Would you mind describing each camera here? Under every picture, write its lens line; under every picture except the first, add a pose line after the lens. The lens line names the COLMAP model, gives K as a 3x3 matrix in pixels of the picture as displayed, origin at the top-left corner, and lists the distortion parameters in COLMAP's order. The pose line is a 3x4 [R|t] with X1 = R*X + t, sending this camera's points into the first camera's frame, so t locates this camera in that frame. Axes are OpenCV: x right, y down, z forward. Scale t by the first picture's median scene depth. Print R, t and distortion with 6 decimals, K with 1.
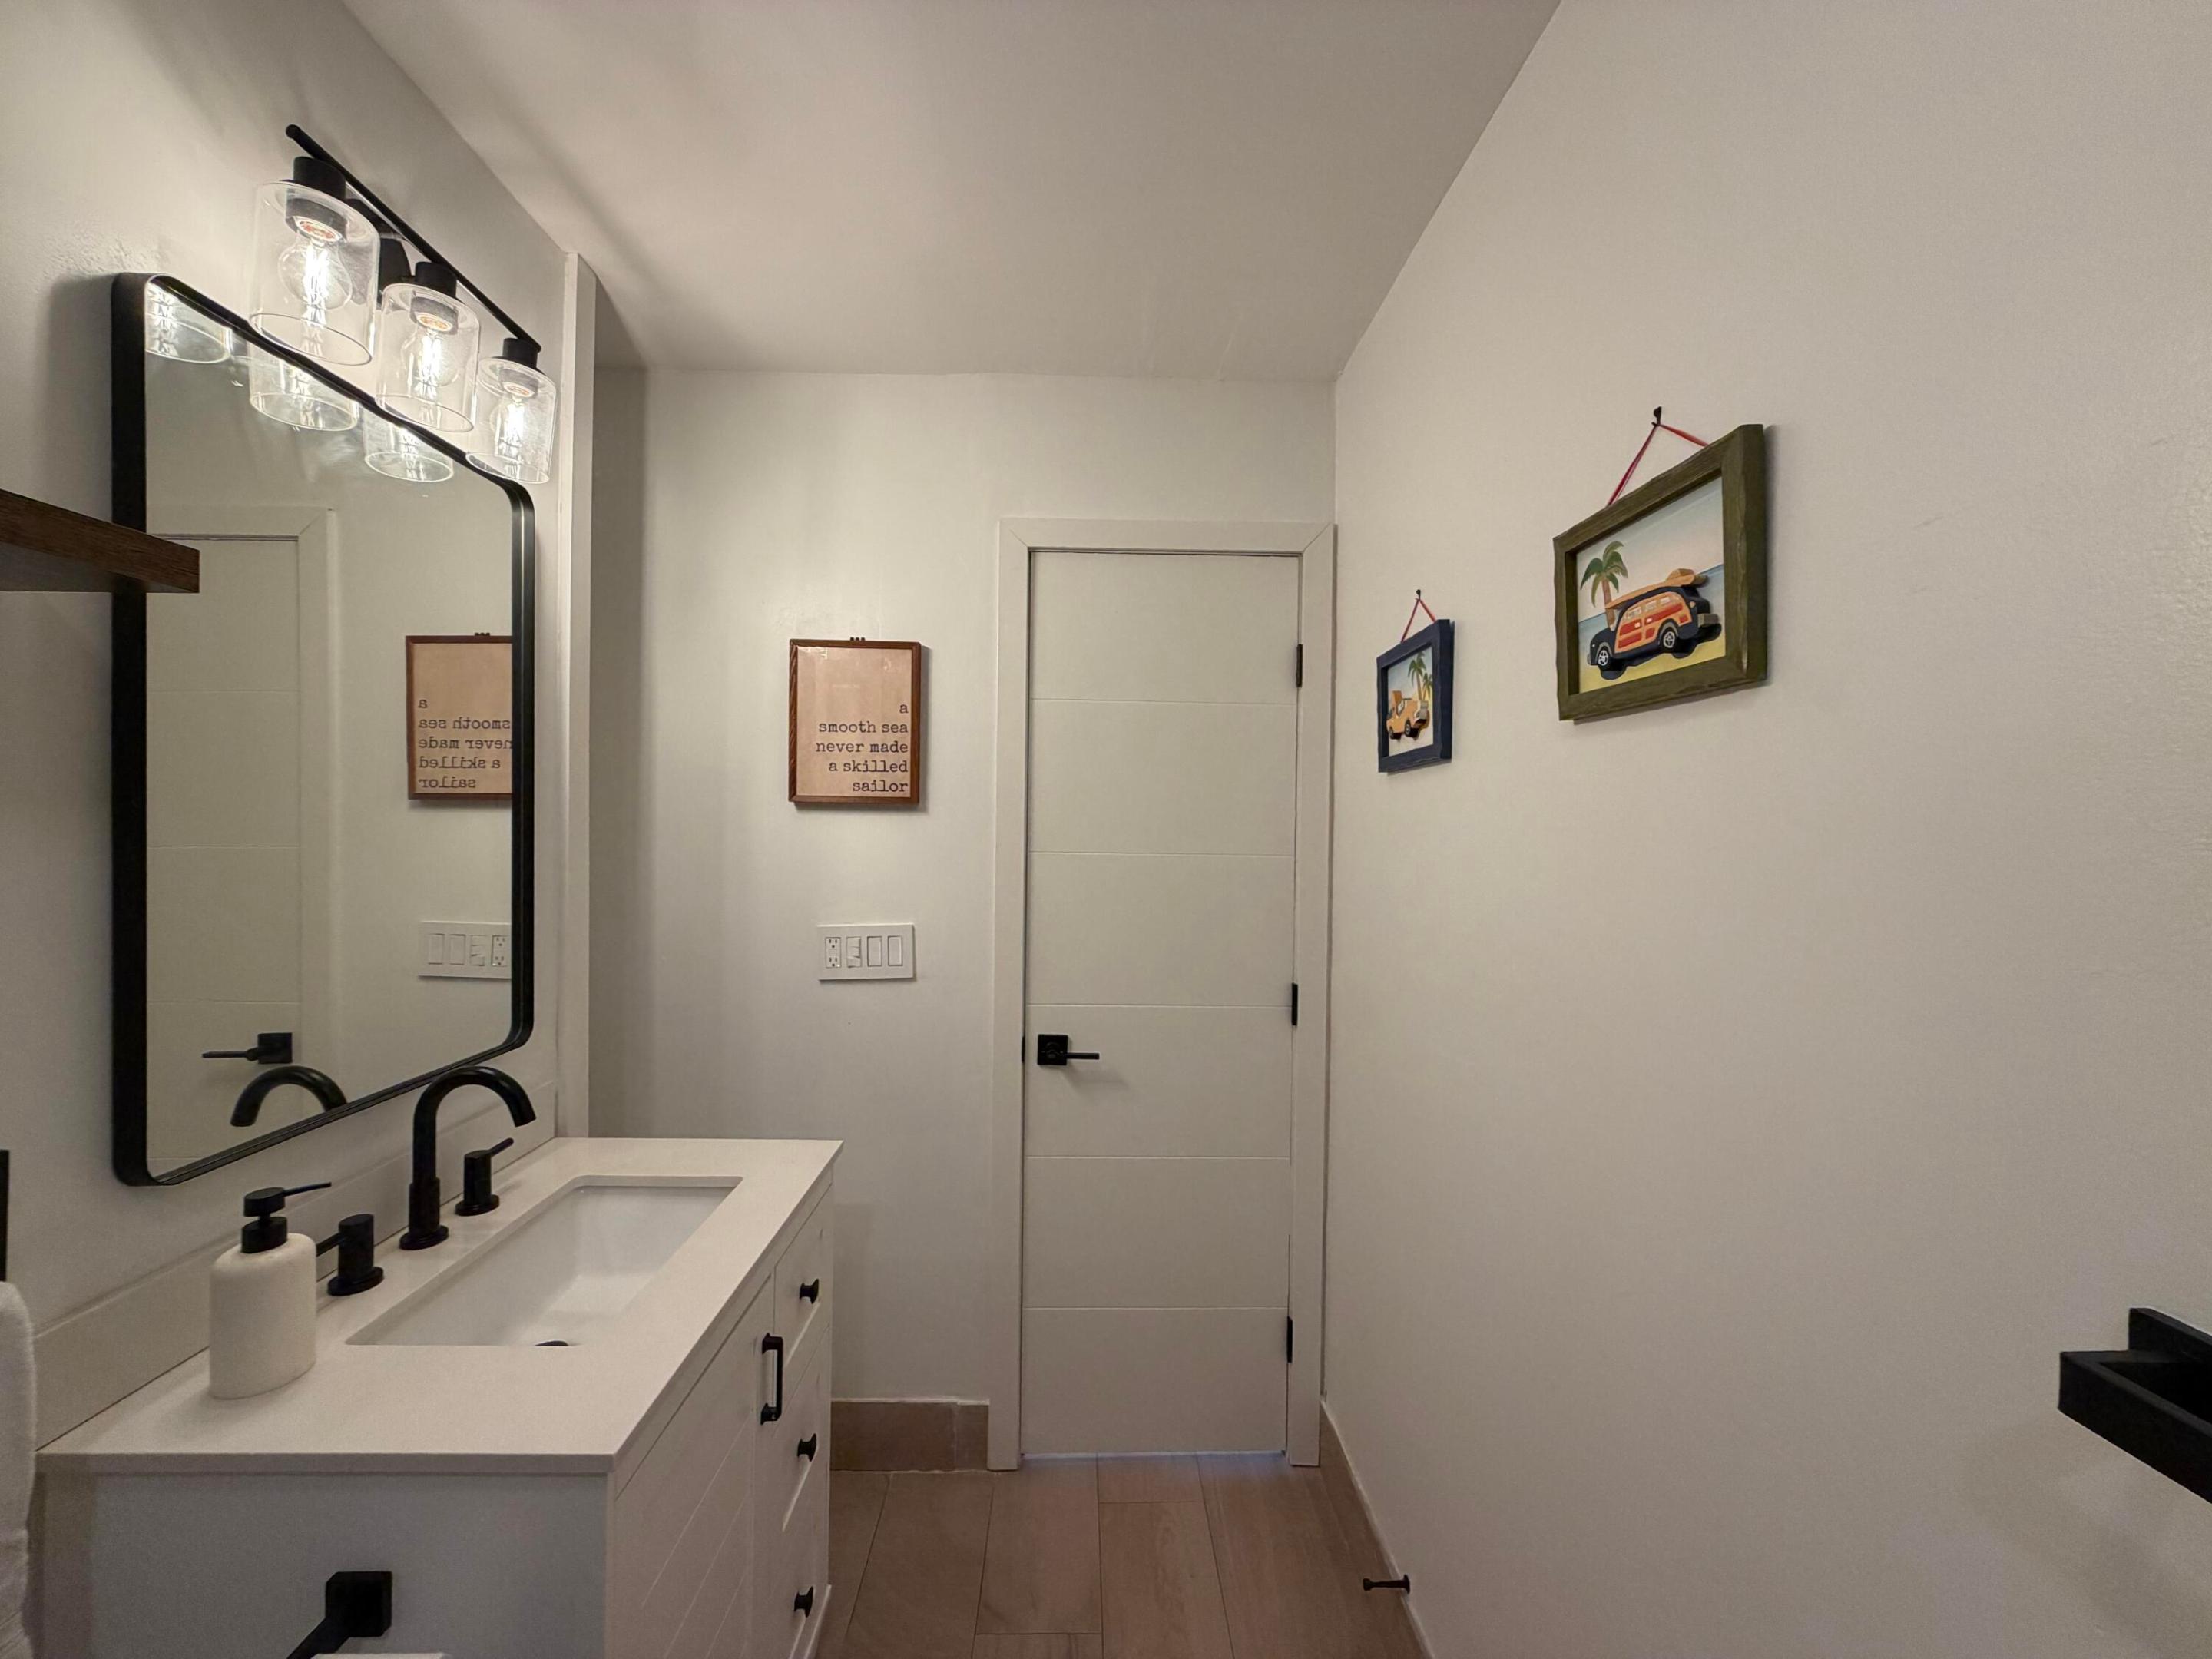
lens RADIAL K [[919.3, 0, 1104.4], [0, 919.3, 822.2], [0, 0, 1]] dist [-0.000348, -0.000148]
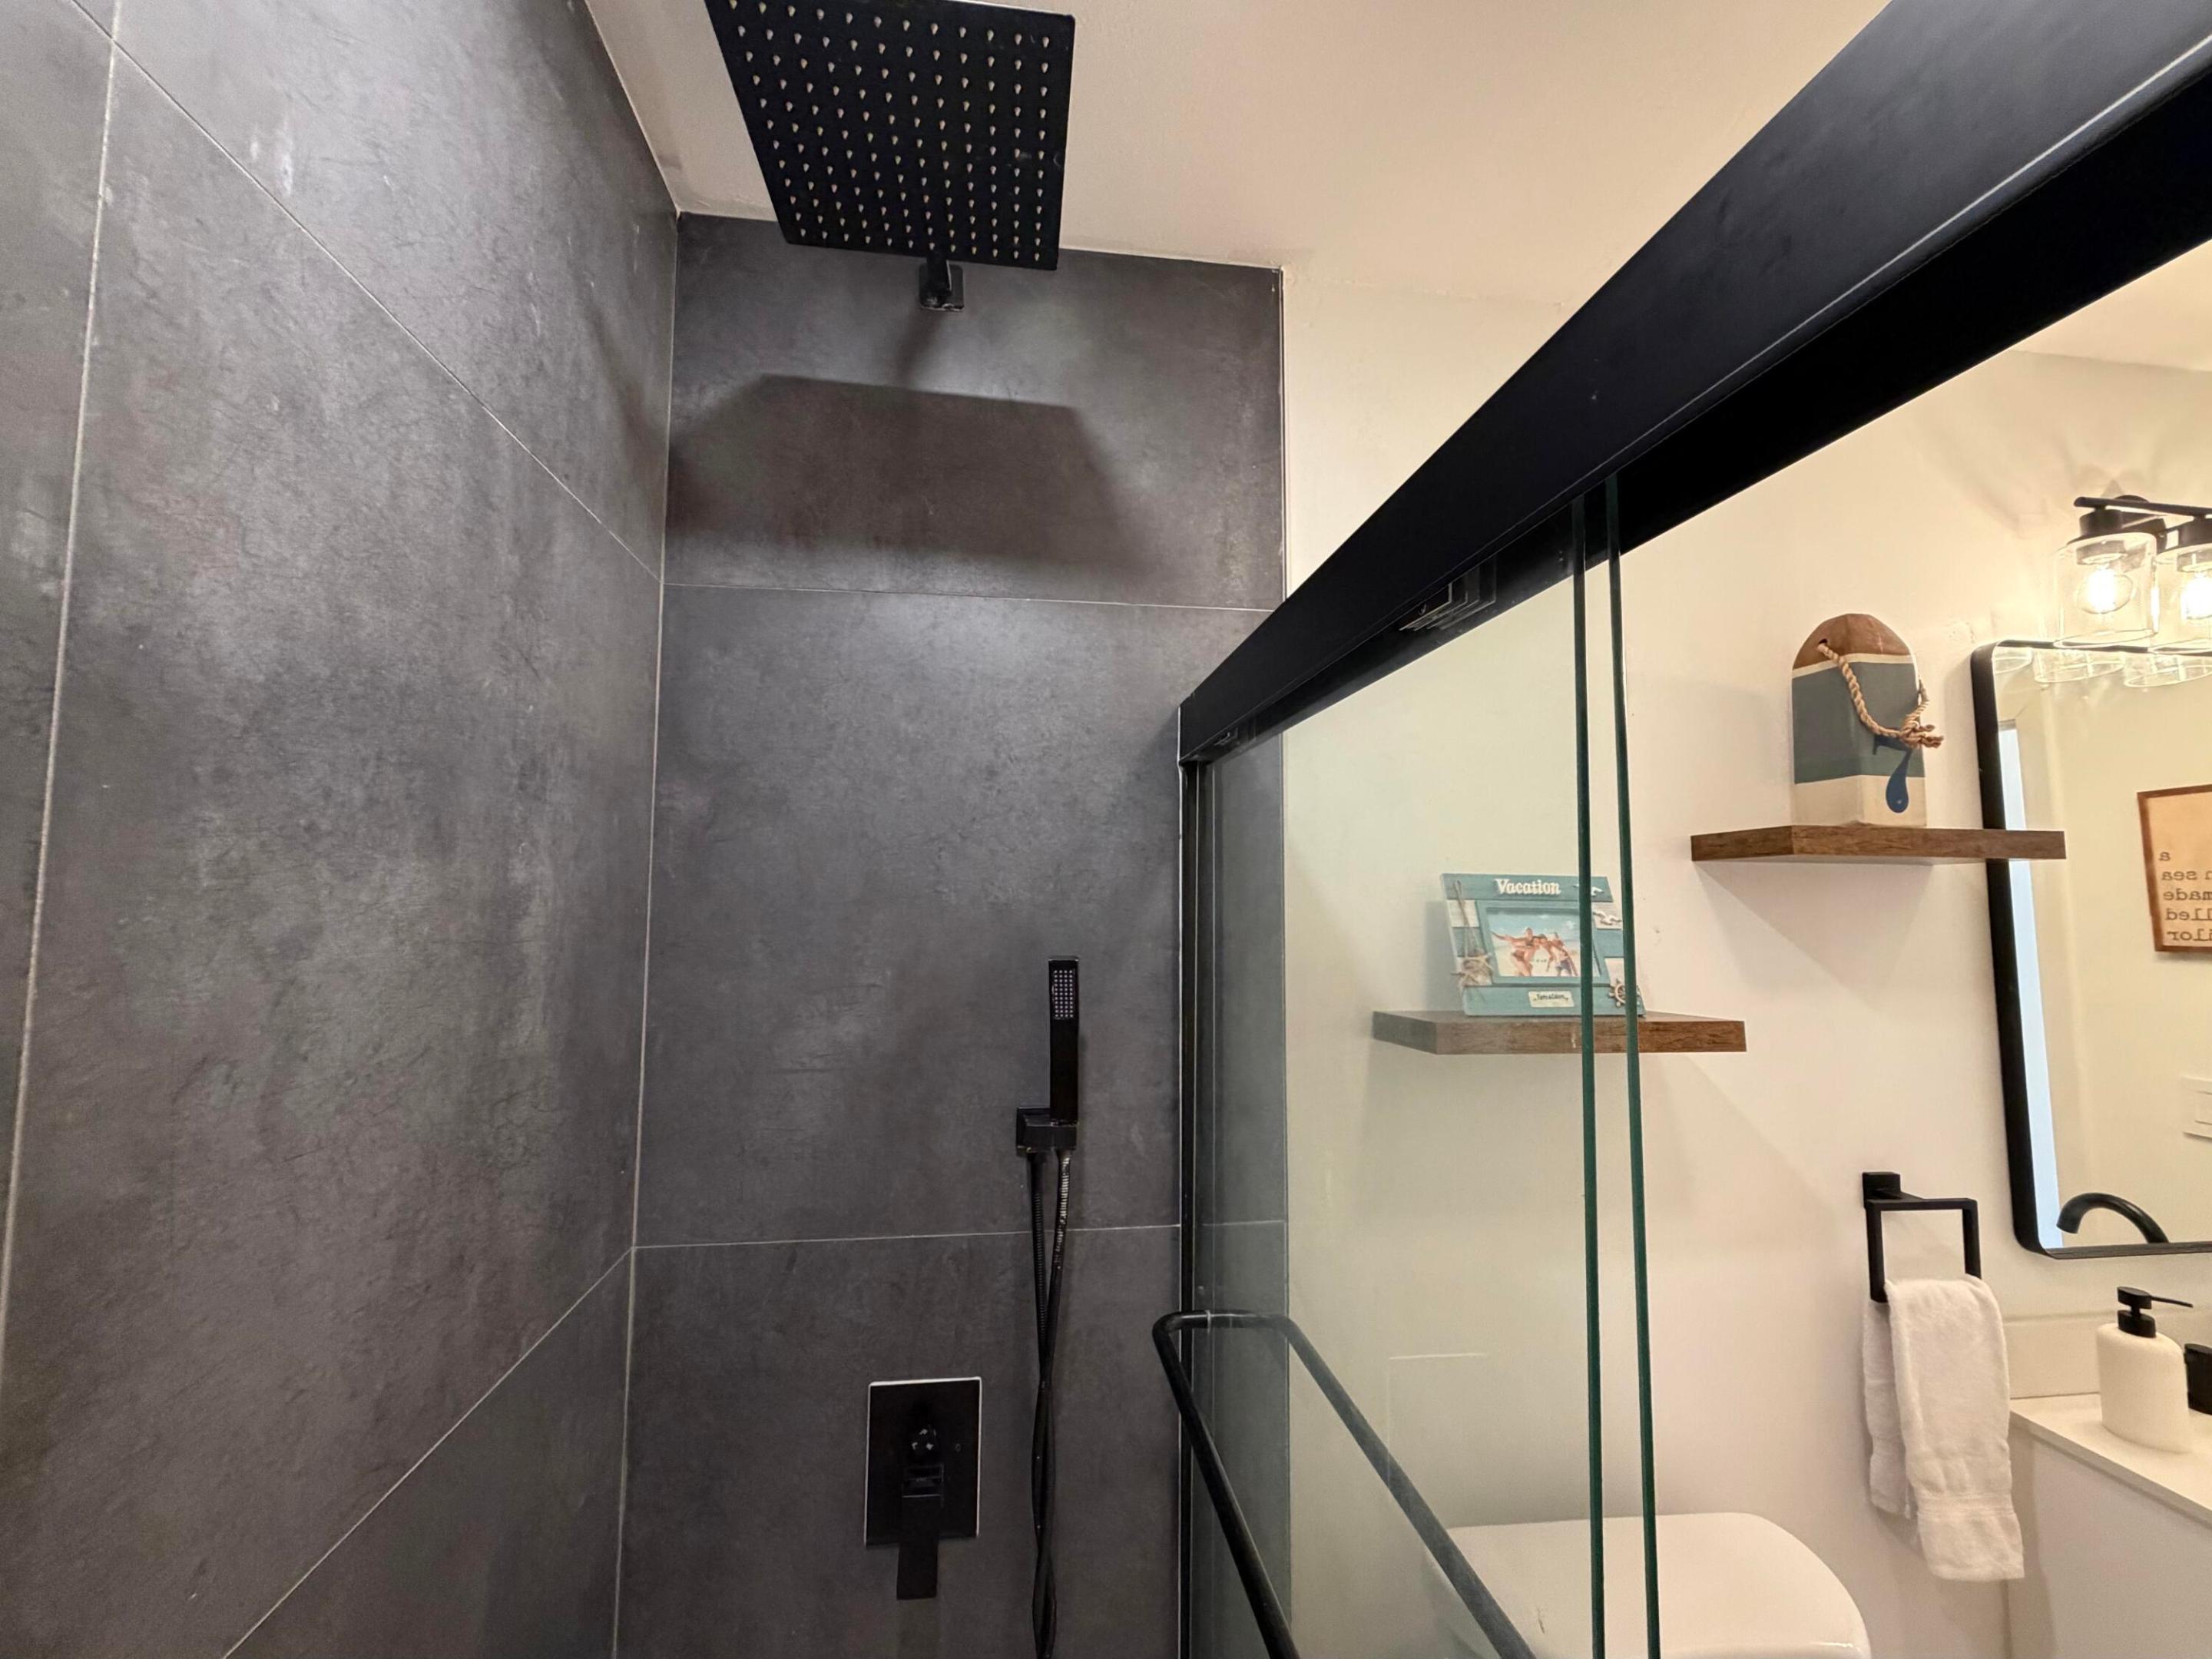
lens RADIAL K [[919.3, 0, 1110.1], [0, 919.3, 831.8], [0, 0, 1]] dist [-0.000348, -0.000148]
pose [[0.119406, -0.092209, -0.988554, 0.276011], [-0.012065, 0.995470, -0.094311, -0.111471], [0.992772, 0.023188, 0.117752, -0.626176]]
